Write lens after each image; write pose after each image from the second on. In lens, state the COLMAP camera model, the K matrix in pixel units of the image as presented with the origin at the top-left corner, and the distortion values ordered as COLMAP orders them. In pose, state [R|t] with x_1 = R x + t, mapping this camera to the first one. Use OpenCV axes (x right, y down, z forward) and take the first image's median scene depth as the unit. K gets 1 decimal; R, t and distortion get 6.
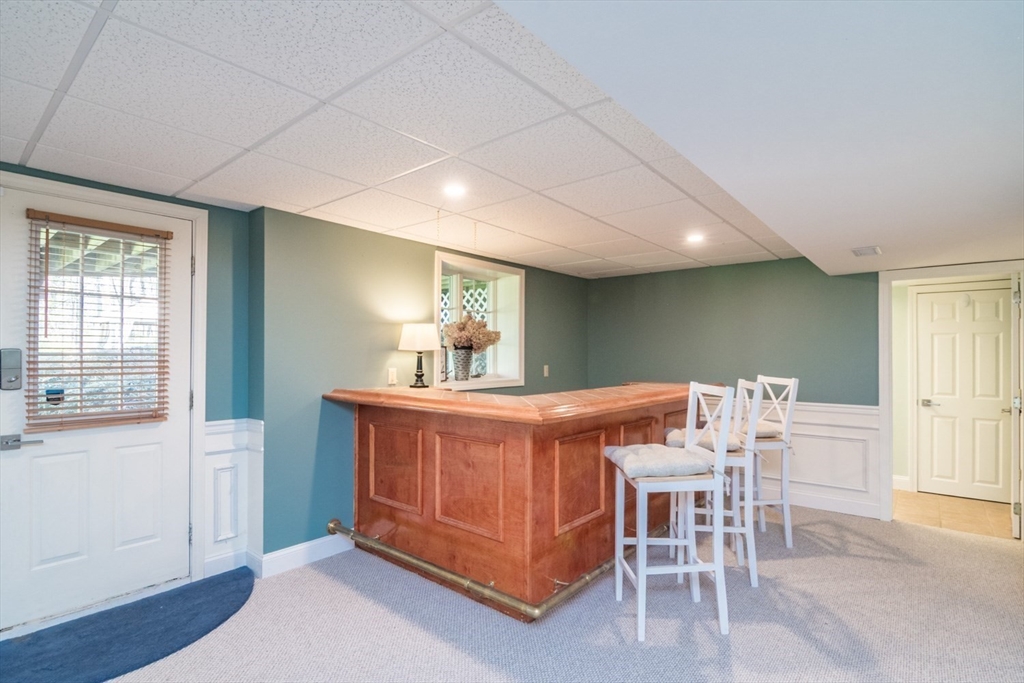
lens RADIAL K [[502.1, 0, 512.1], [0, 502.1, 348.0], [0, 0, 1]] dist [-0.003654, -0.000670]
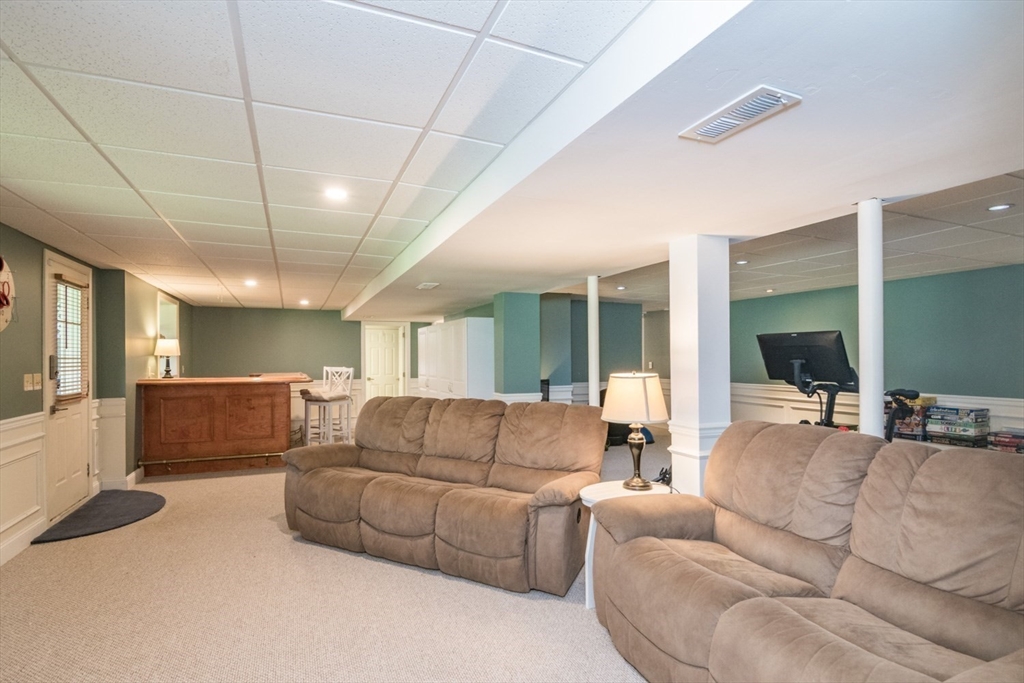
lens RADIAL K [[502.1, 0, 512.1], [0, 502.1, 348.0], [0, 0, 1]] dist [-0.003654, -0.000670]
pose [[0.451488, 0.011859, 0.892198, -1.135431], [-0.004261, 0.999929, -0.011134, -0.006658], [-0.892267, 0.001225, 0.451507, -0.738817]]
